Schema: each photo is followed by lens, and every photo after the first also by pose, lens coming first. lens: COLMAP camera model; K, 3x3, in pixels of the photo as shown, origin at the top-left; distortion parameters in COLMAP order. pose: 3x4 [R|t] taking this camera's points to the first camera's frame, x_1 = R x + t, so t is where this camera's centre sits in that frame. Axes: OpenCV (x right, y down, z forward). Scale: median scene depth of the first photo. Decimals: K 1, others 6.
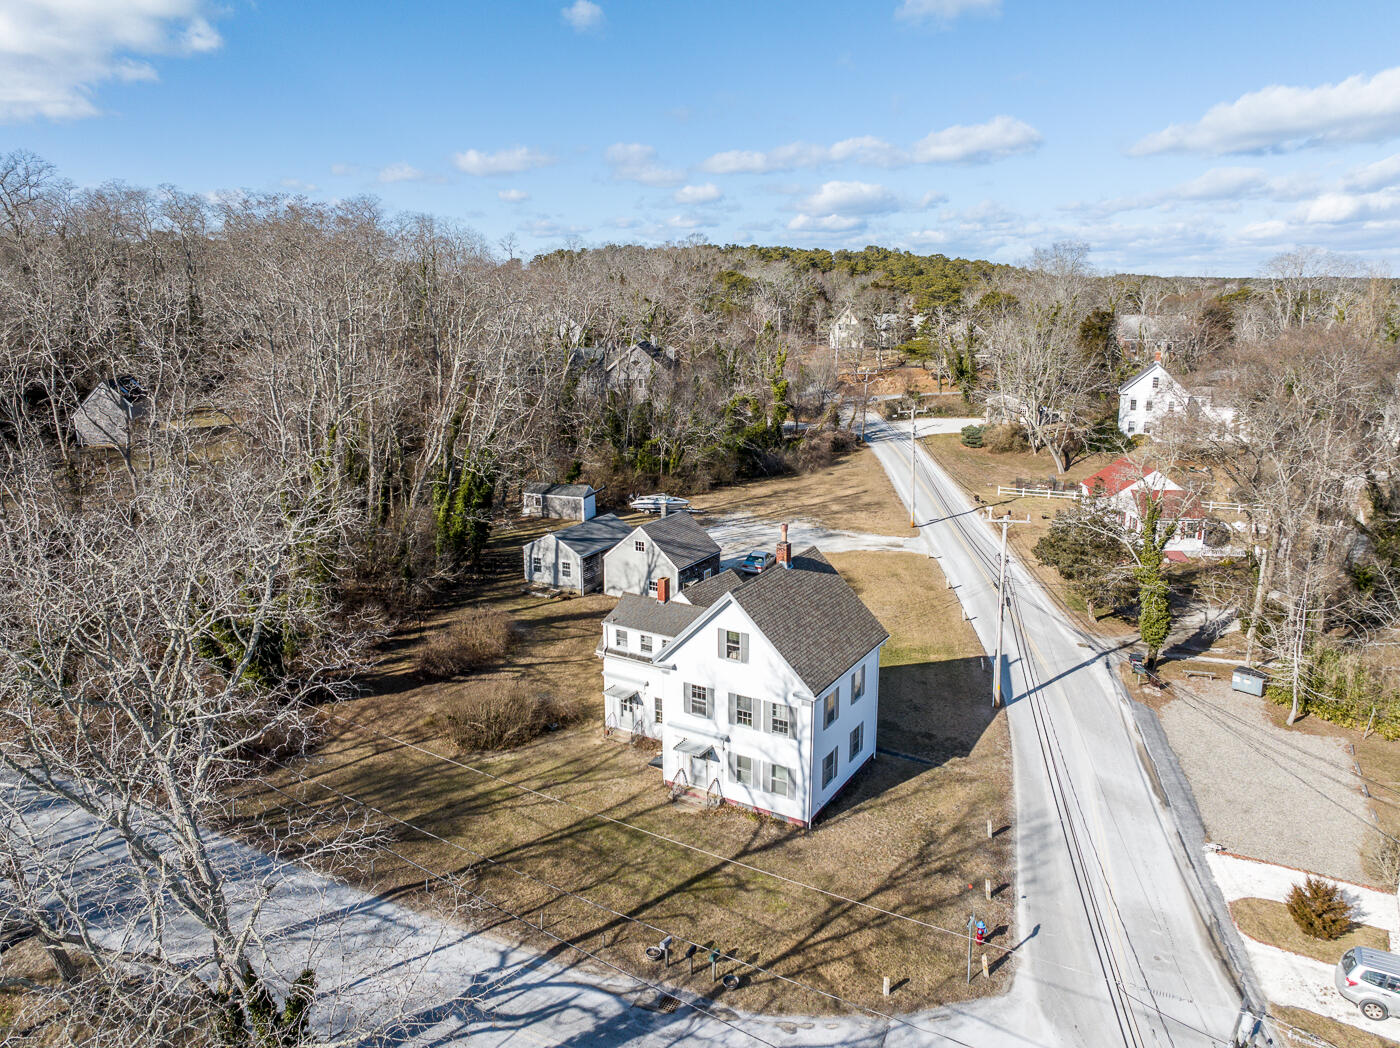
lens RADIAL K [[982.8, 0, 700.0], [0, 982.8, 524.0], [0, 0, 1]] dist [-0.015994, -0.042287]
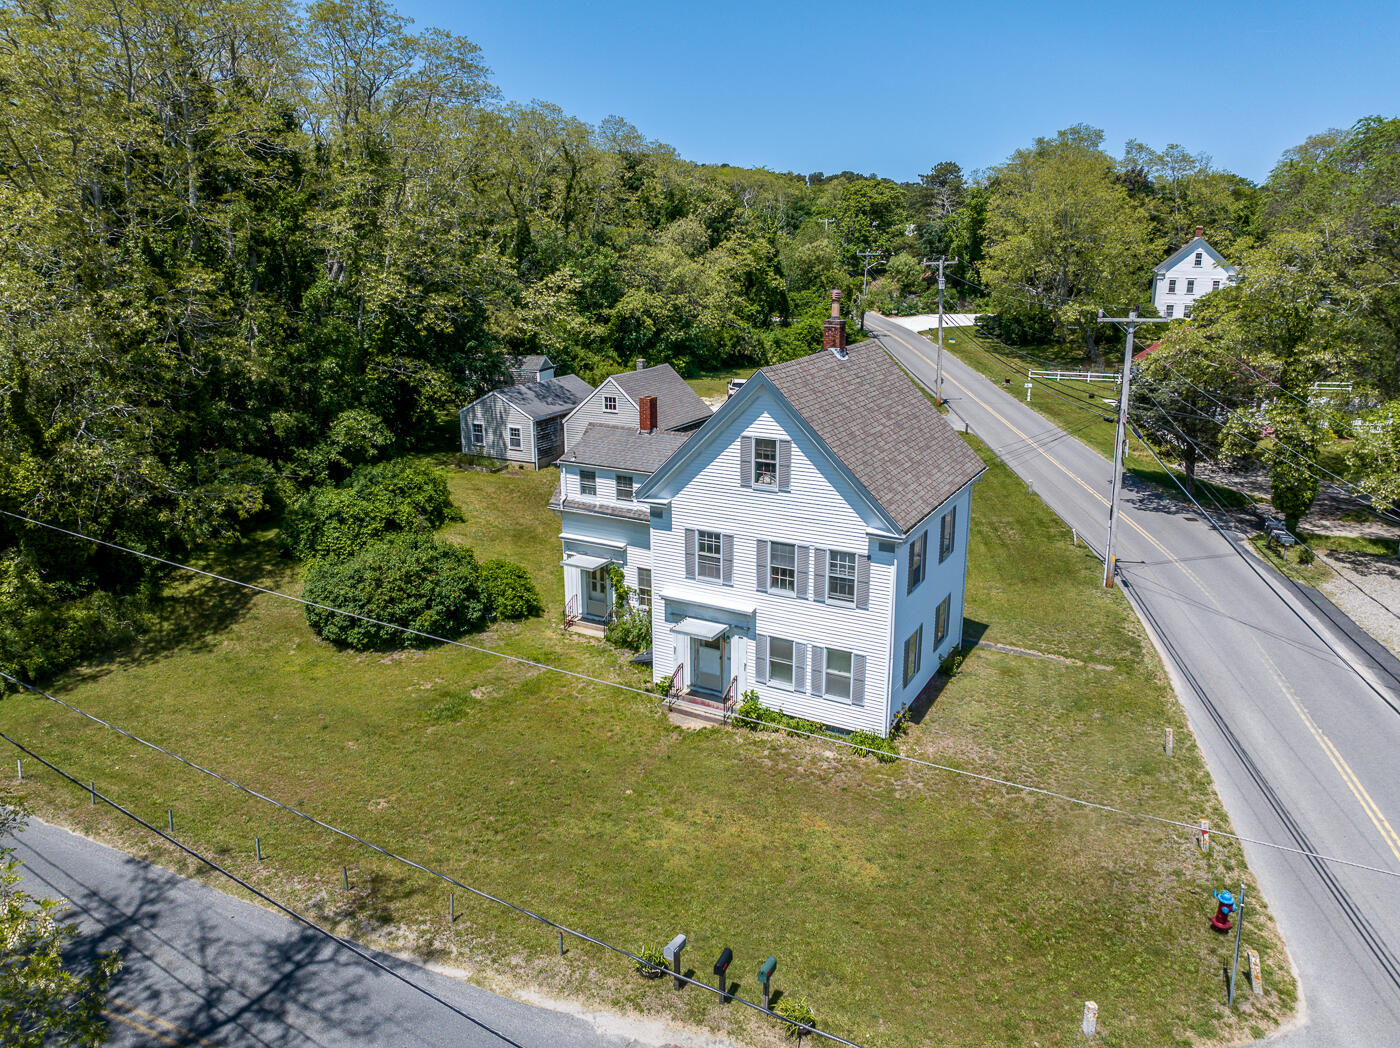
lens RADIAL K [[982.8, 0, 700.0], [0, 982.8, 524.0], [0, 0, 1]] dist [-0.015994, -0.042287]
pose [[0.999354, -0.009536, 0.034639, -0.029686], [0.007950, 0.998927, 0.045626, 0.129504], [-0.035037, -0.045321, 0.998358, 0.356679]]
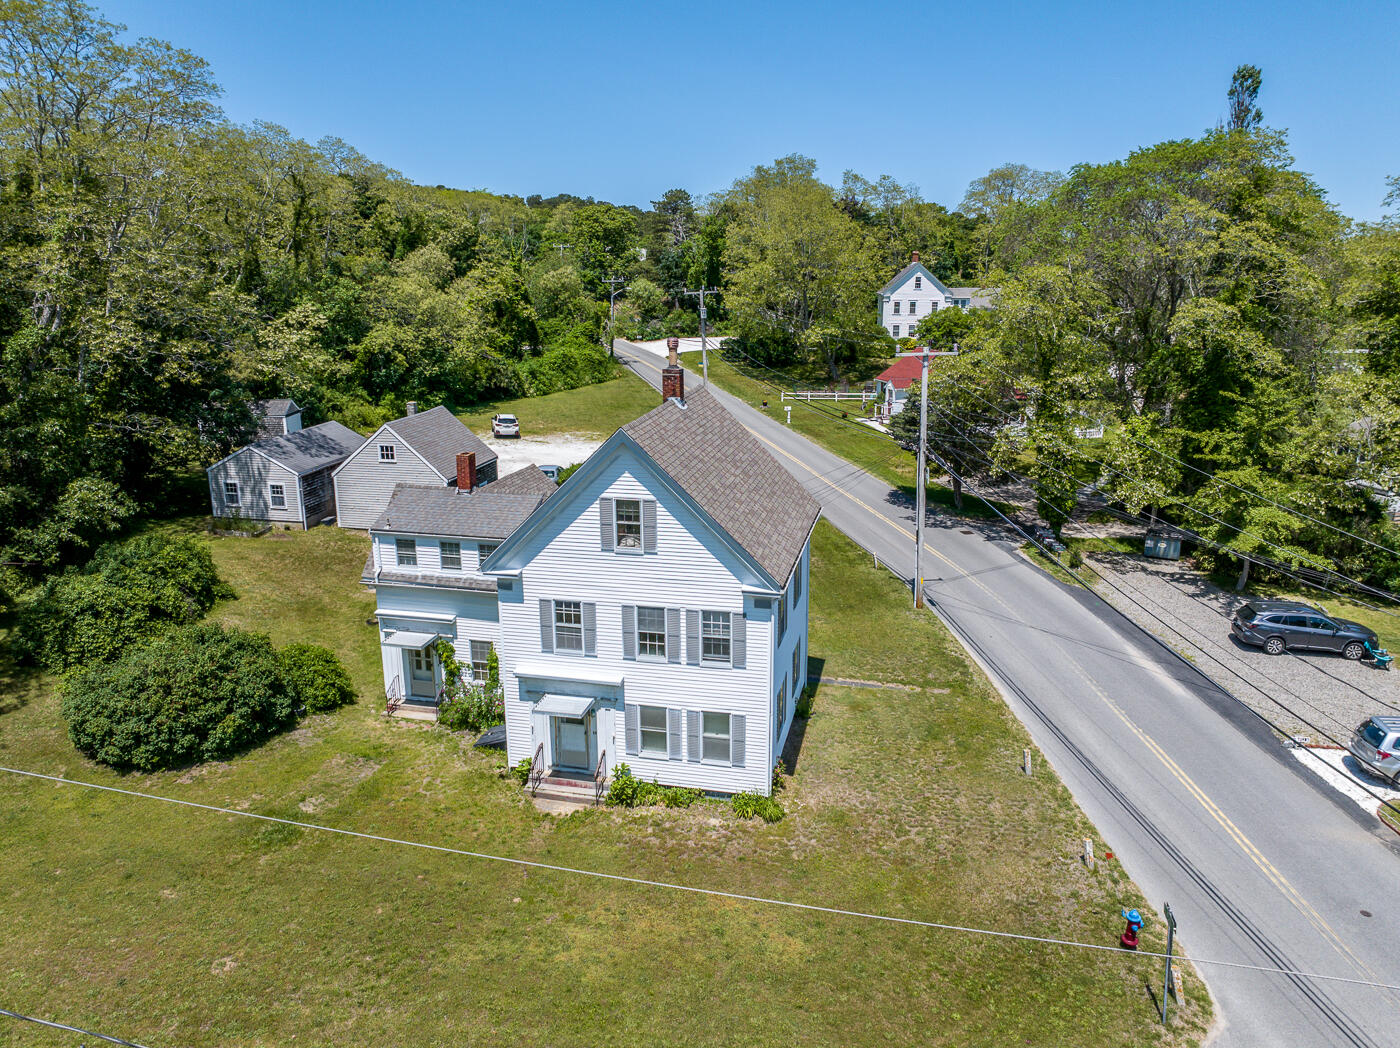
lens RADIAL K [[988.7, 0, 700.0], [0, 988.7, 524.0], [0, 0, 1]] dist [-0.036376, -0.006993]
pose [[0.950371, -0.080401, 0.300550, -0.101280], [0.072771, 0.996680, 0.036514, 0.101385], [-0.302488, -0.012831, 0.953067, 0.401515]]
